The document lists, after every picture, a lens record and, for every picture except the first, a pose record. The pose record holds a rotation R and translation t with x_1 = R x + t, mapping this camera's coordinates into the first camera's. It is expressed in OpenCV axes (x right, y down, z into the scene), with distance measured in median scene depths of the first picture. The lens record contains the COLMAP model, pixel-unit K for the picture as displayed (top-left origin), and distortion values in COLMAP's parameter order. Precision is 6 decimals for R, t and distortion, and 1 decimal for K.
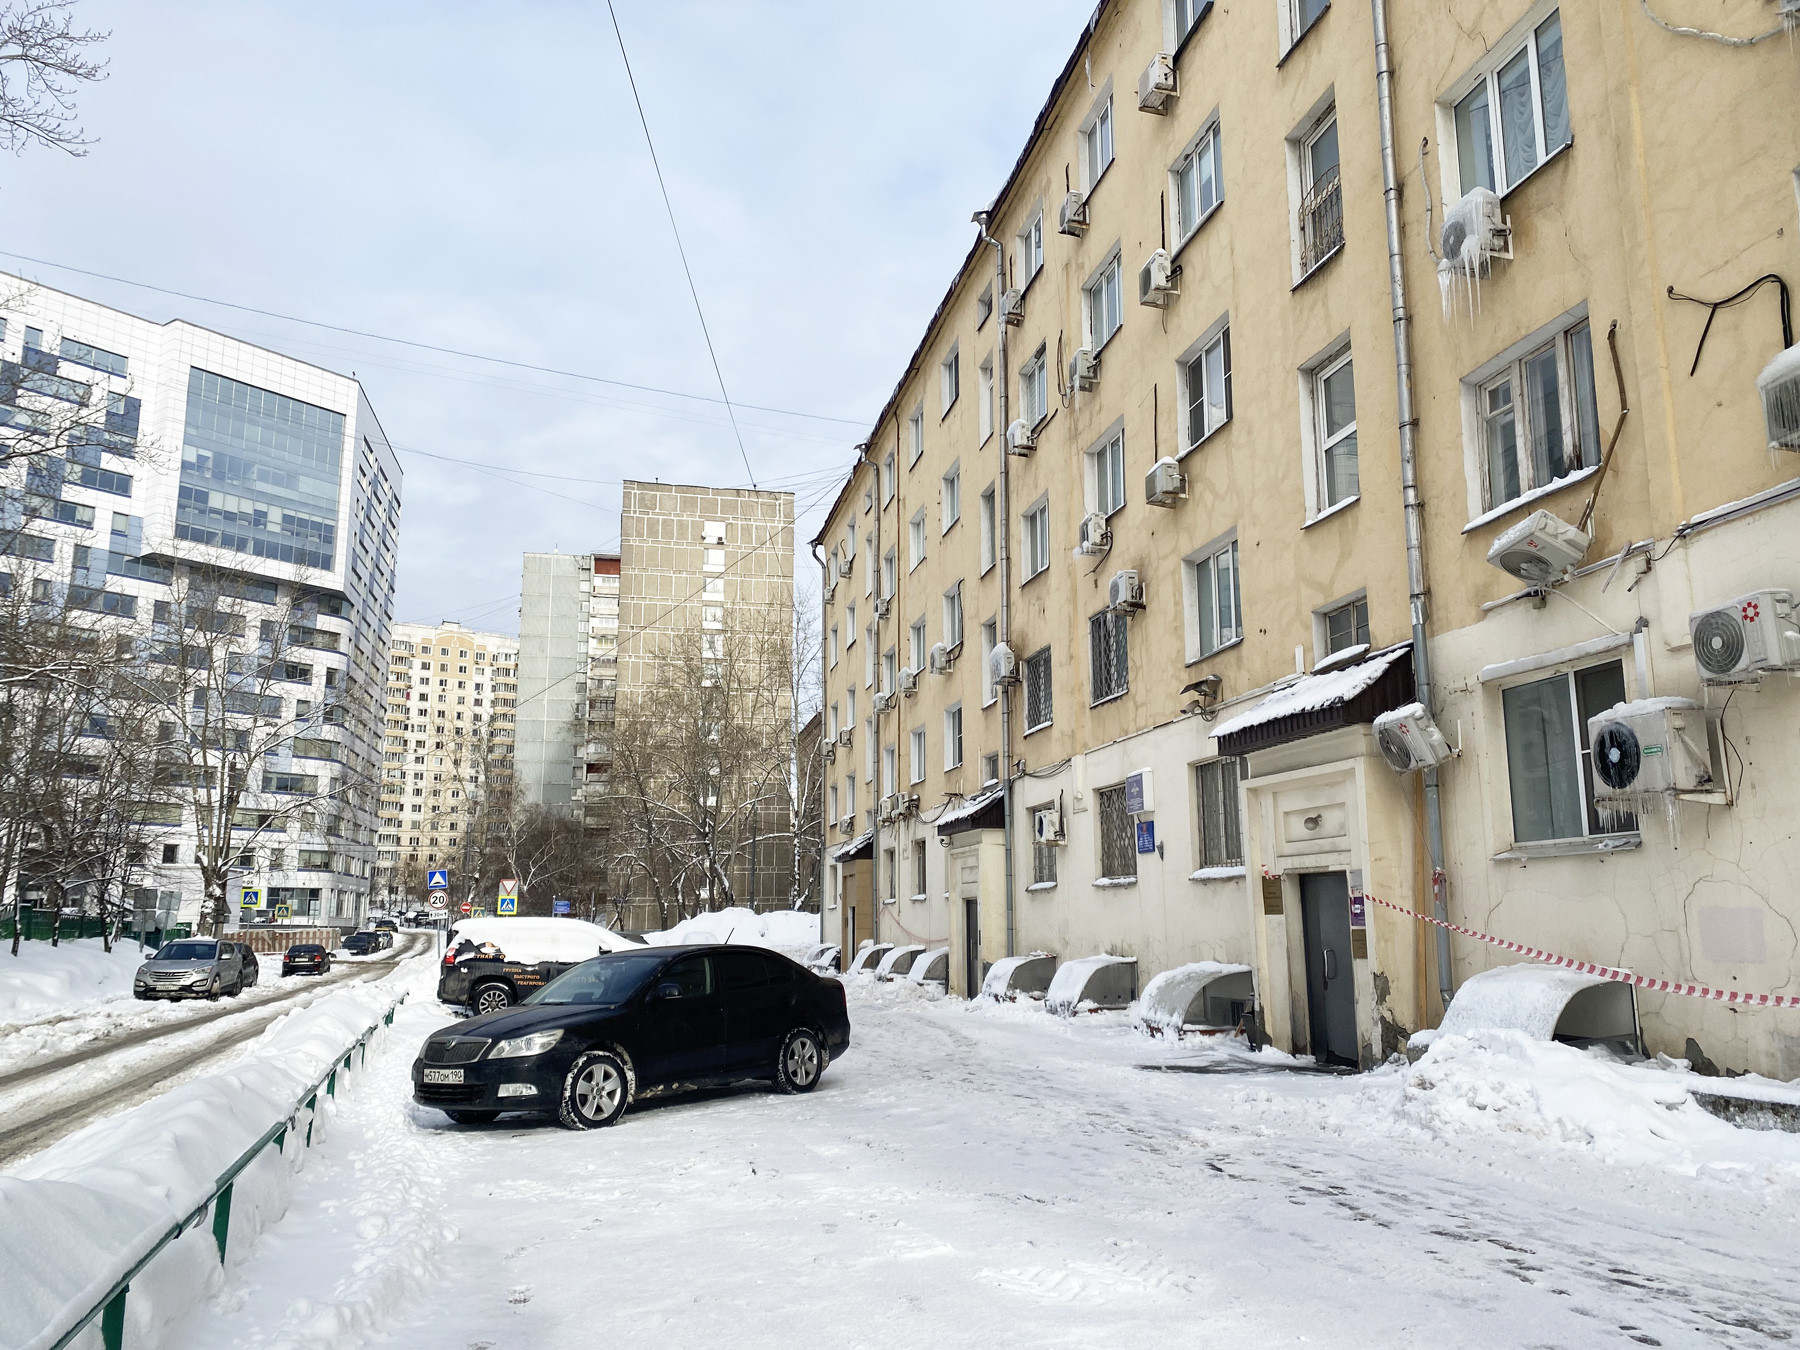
lens RADIAL K [[1367.5, 0, 900.0], [0, 1367.5, 675.0], [0, 0, 1]] dist [-0.001309, -0.001233]
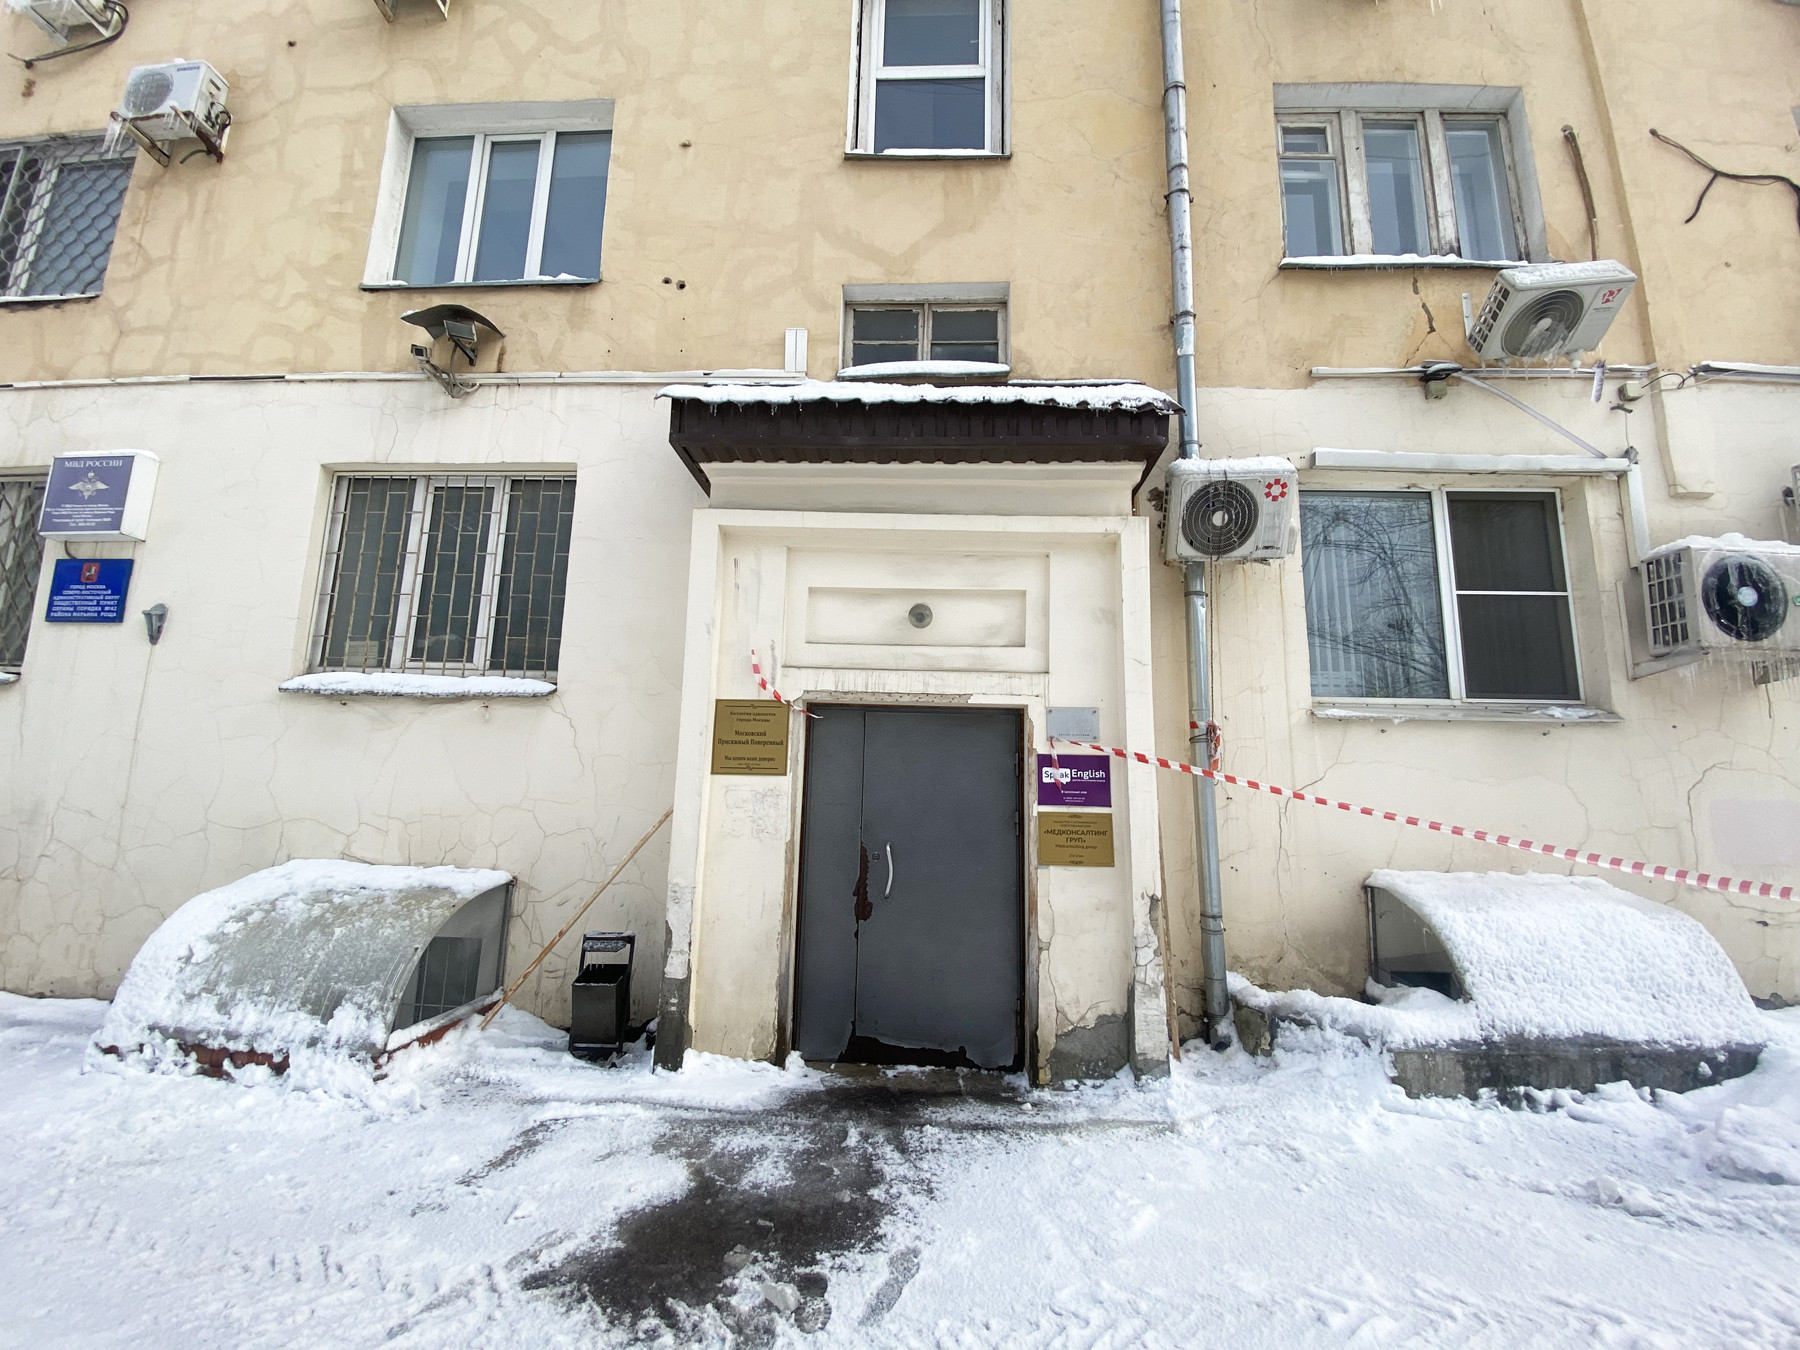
lens RADIAL K [[734.5, 0, 900.0], [0, 734.5, 675.0], [0, 0, 1]] dist [0.015400, -0.018079]
pose [[0.250214, 0.160831, 0.954739, 0.023580], [-0.199508, 0.973508, -0.111707, 0.167176], [-0.947412, -0.162528, 0.275672, 0.930680]]
